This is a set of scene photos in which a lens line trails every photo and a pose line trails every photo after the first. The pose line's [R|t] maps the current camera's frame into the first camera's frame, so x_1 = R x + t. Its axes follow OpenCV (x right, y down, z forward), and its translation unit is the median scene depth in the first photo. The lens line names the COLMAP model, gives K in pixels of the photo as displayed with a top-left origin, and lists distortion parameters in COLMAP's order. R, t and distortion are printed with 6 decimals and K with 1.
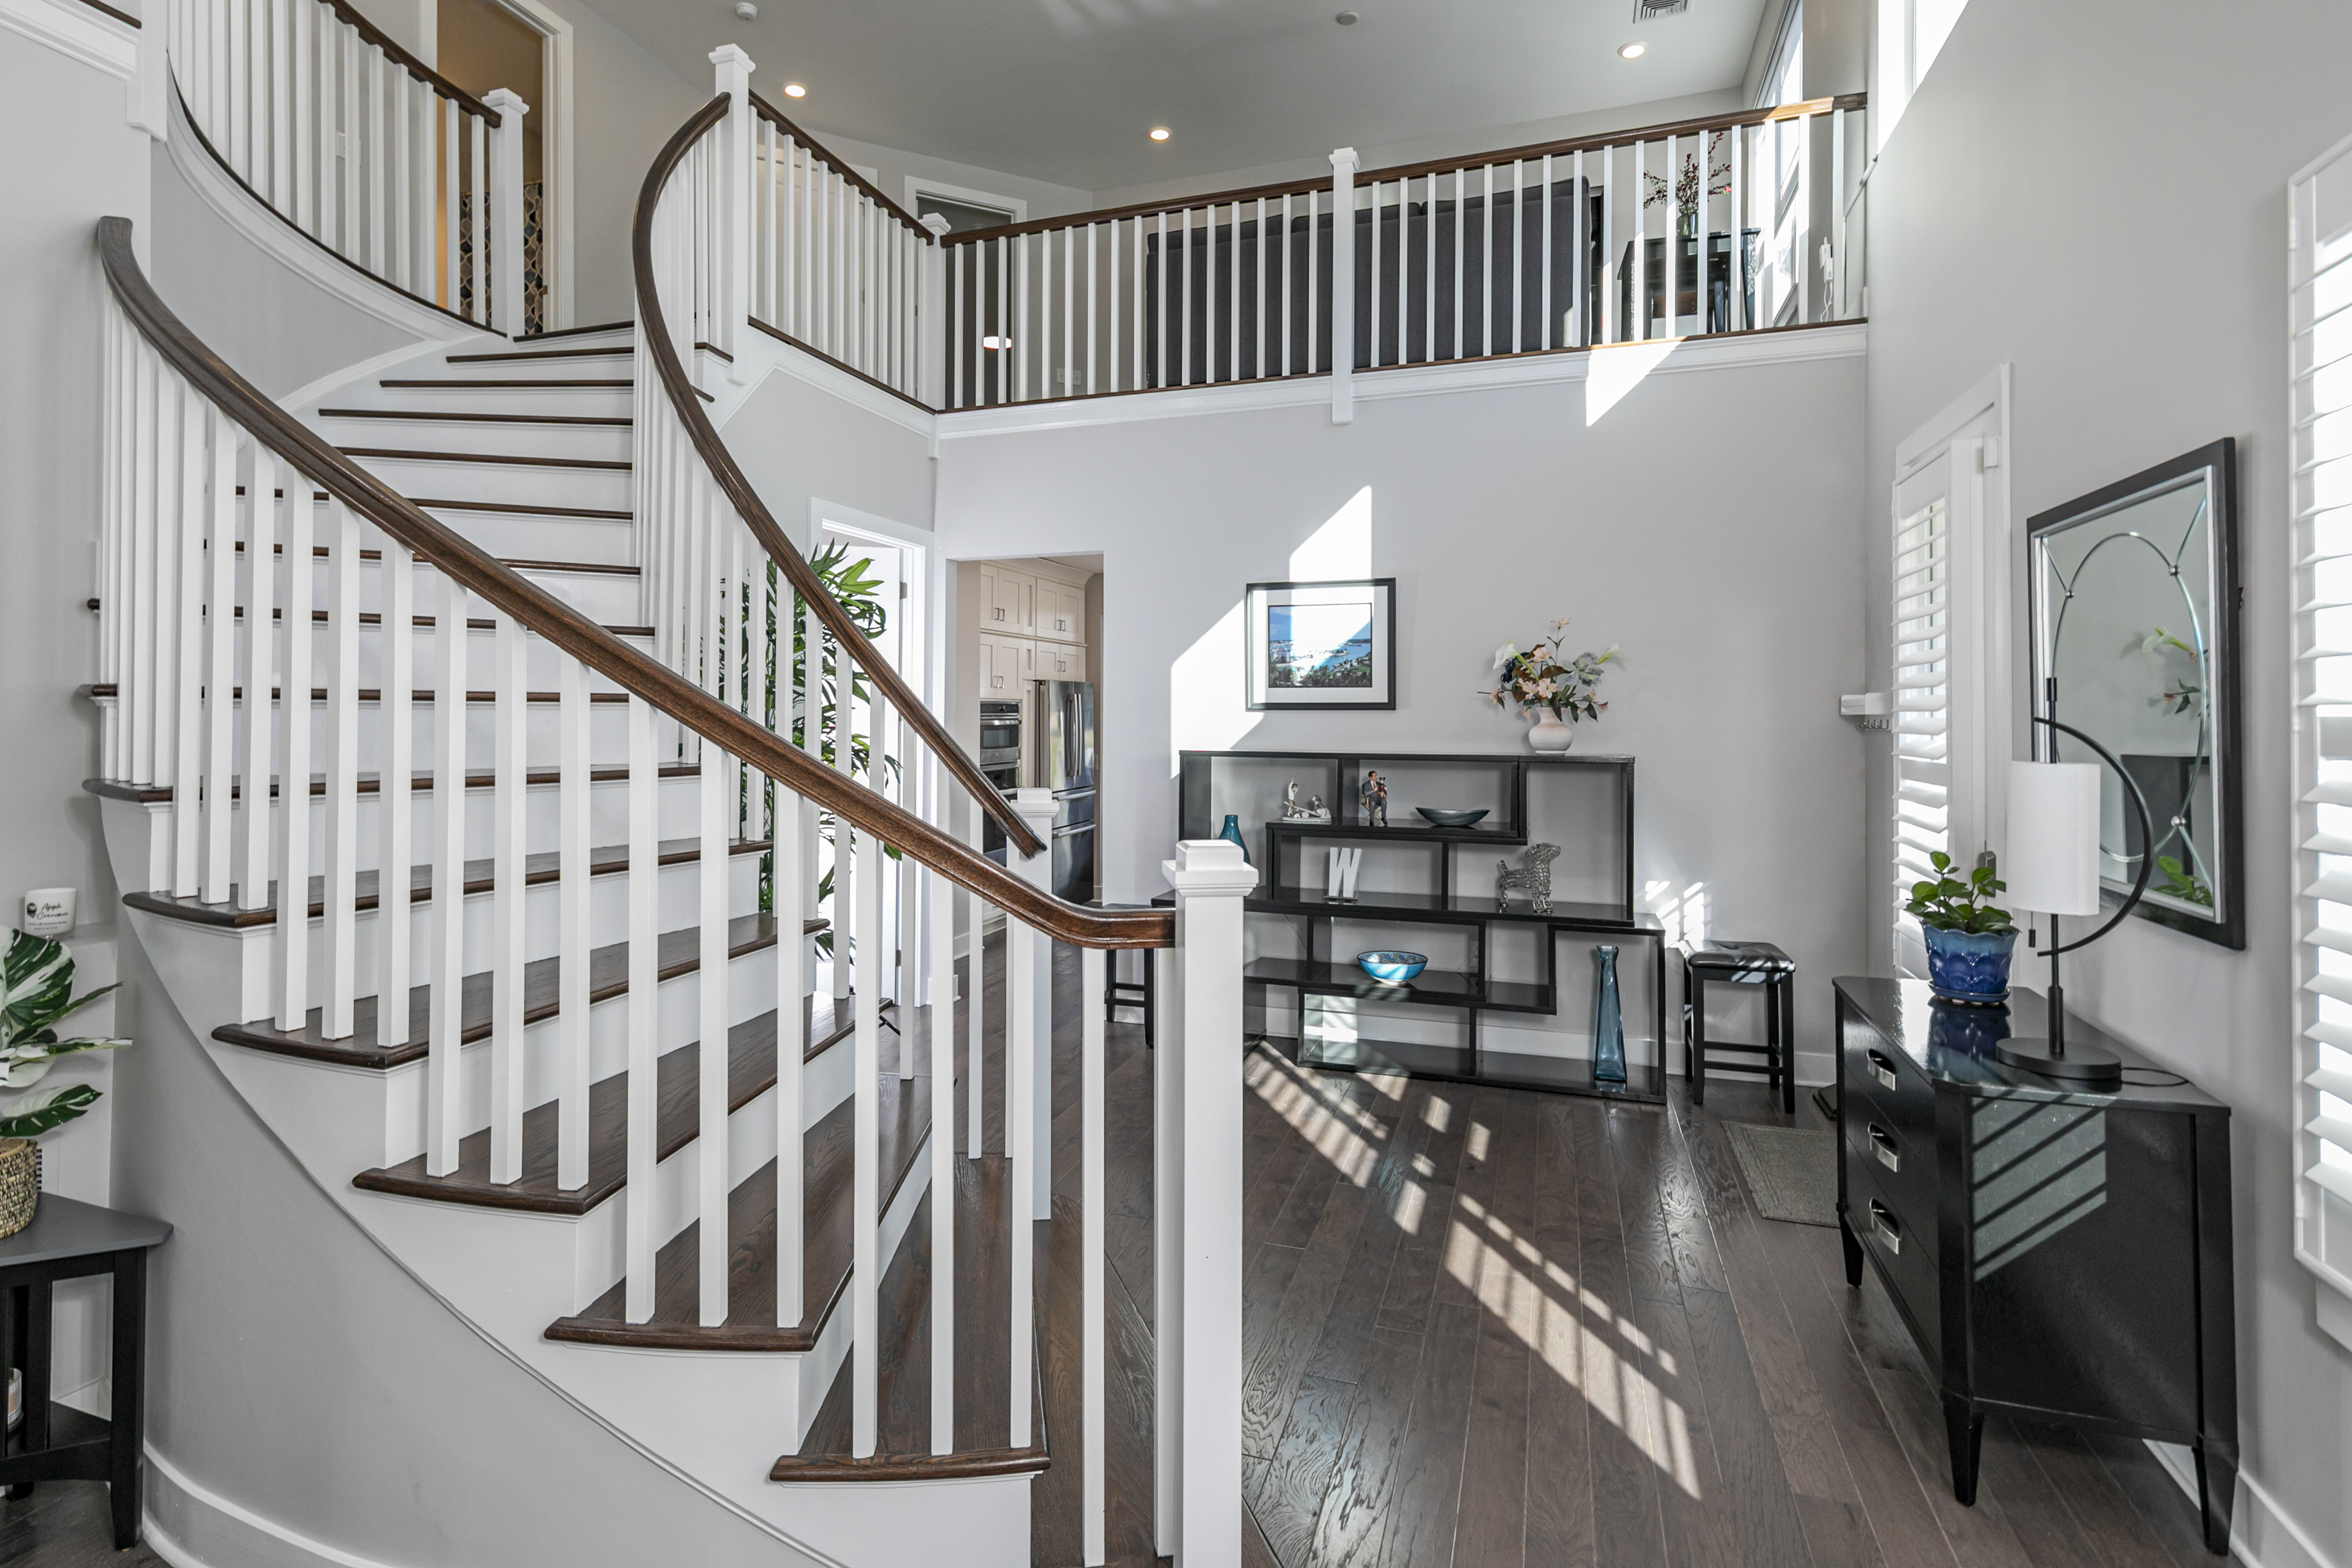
lens RADIAL K [[1129.4, 0, 1144.2], [0, 1129.4, 717.5], [0, 0, 1]] dist [0.003318, -0.000319]
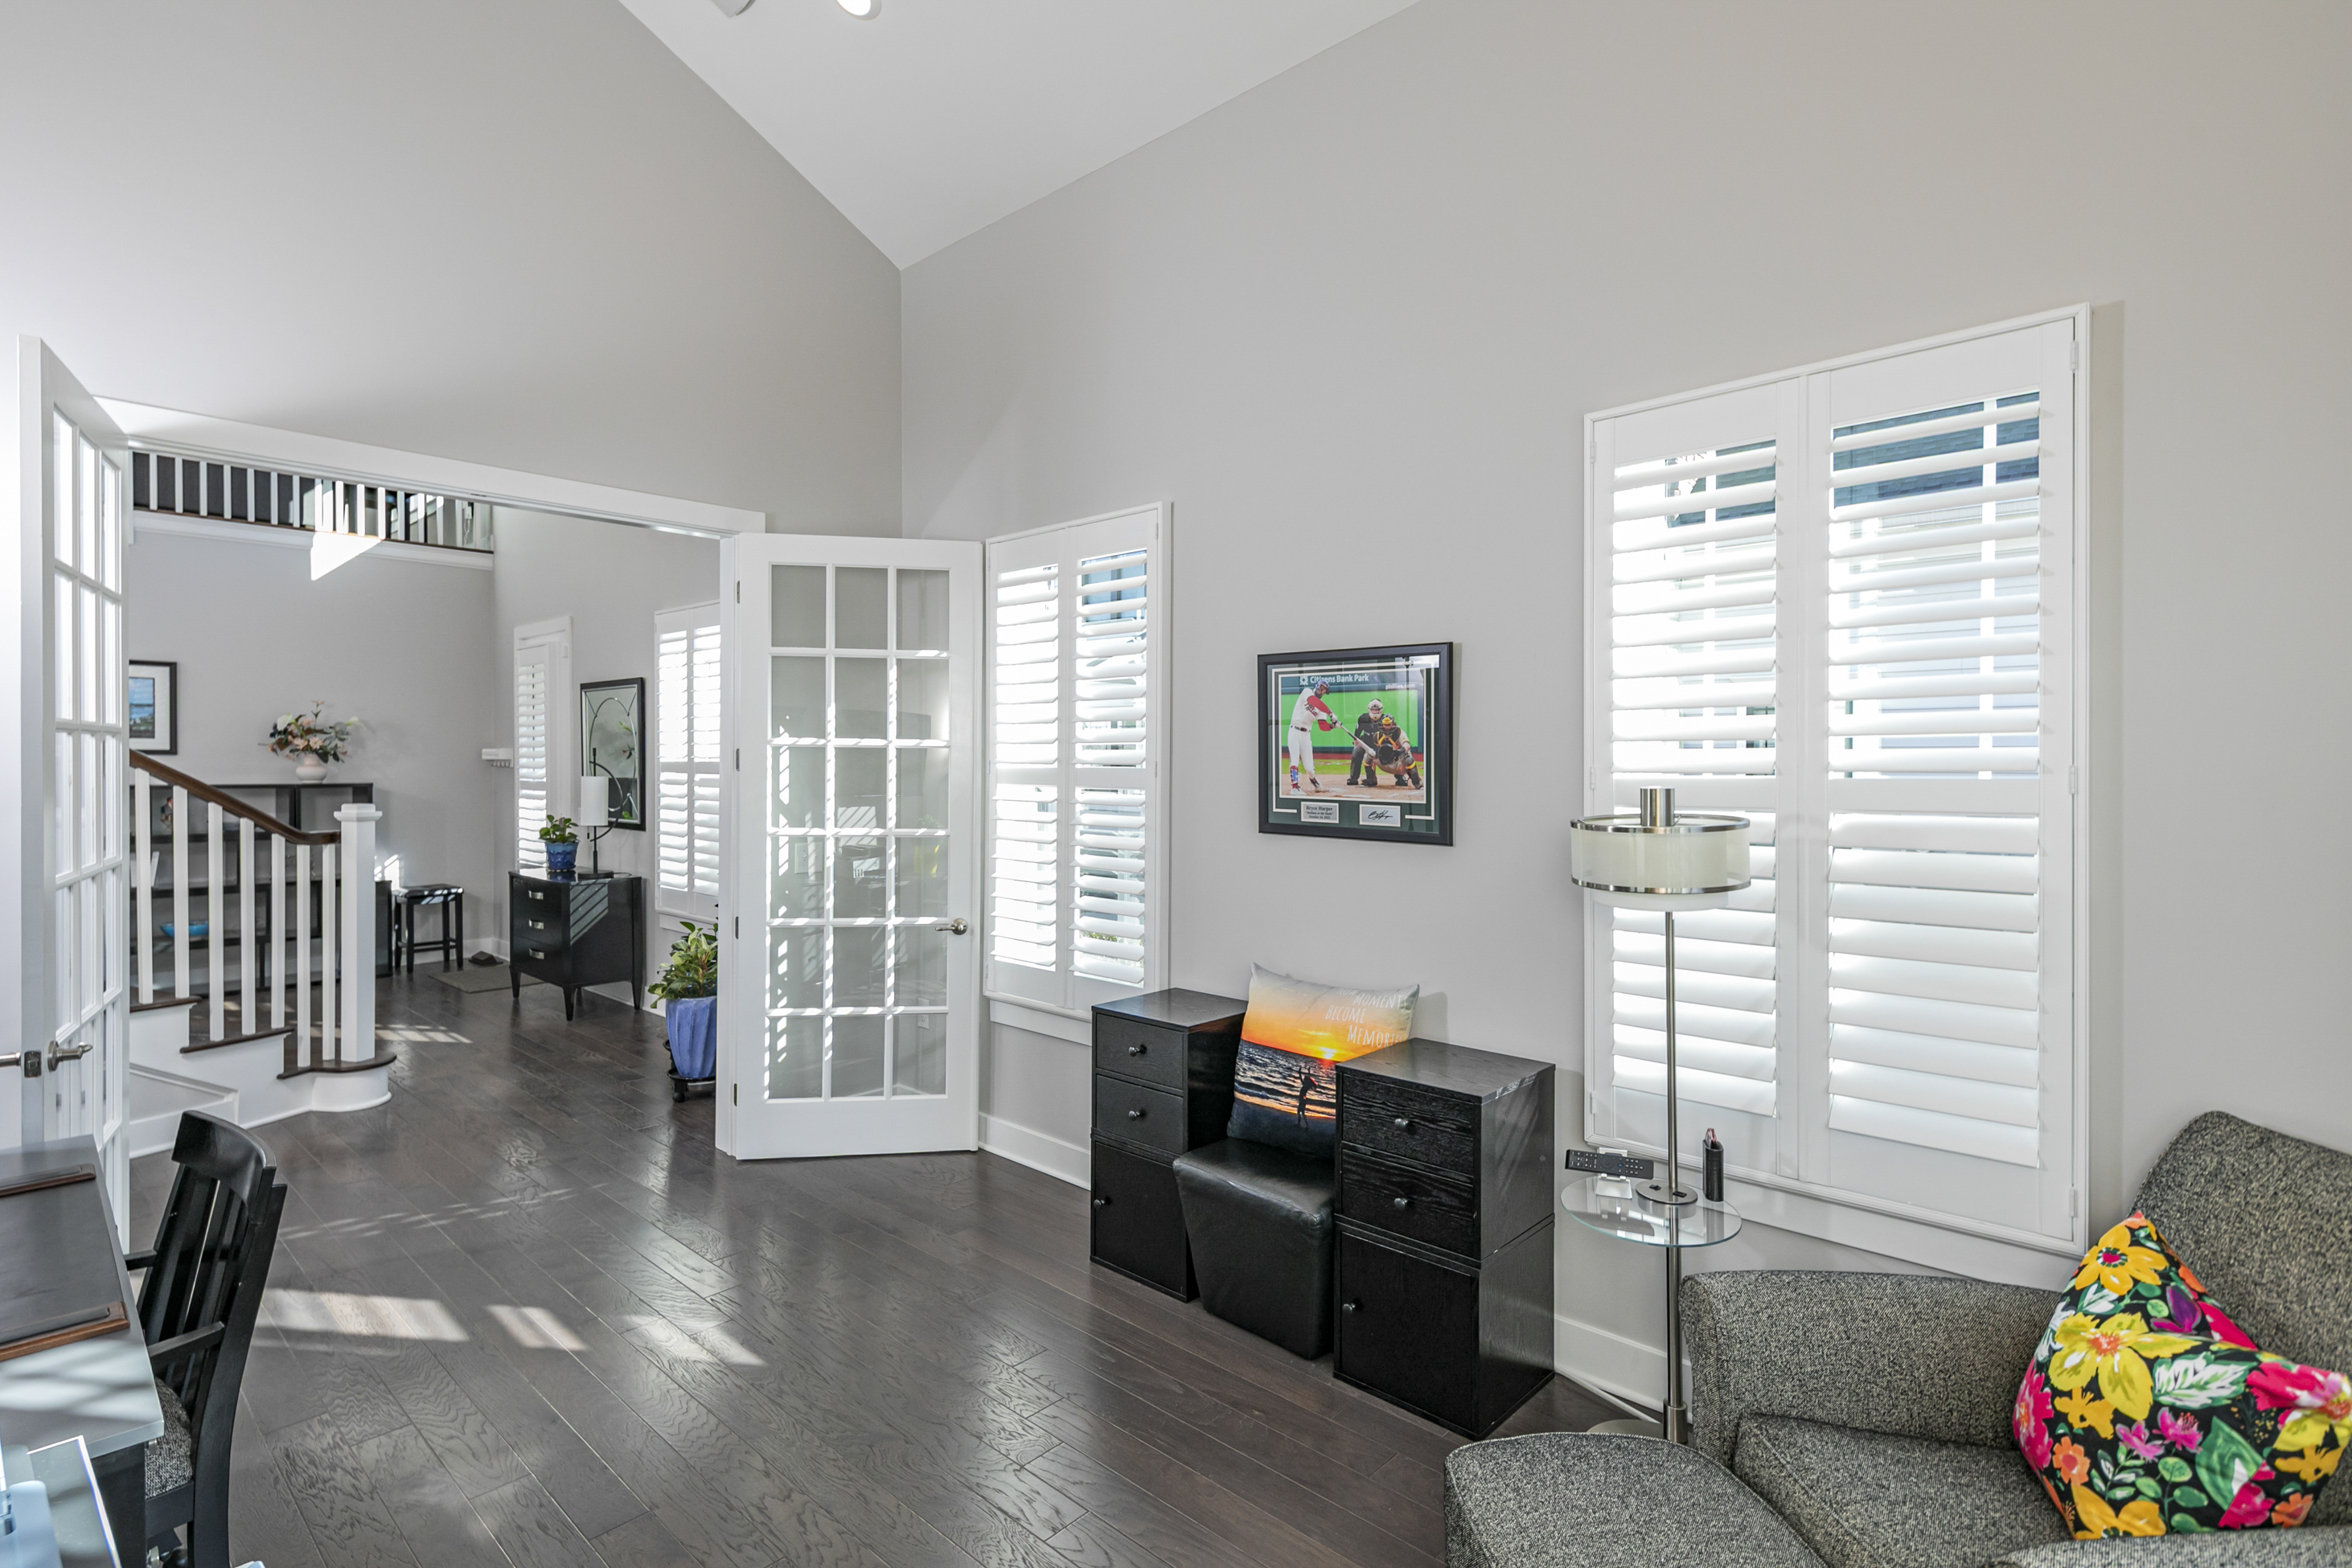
lens RADIAL K [[1151.4, 0, 1178.2], [0, 1151.4, 758.3], [0, 0, 1]] dist [0.015962, -0.000017]
pose [[0.368233, 0.003367, 0.929727, -0.927198], [-0.001991, 0.999994, -0.002833, -0.001206], [-0.929731, -0.000808, 0.368238, -0.984892]]
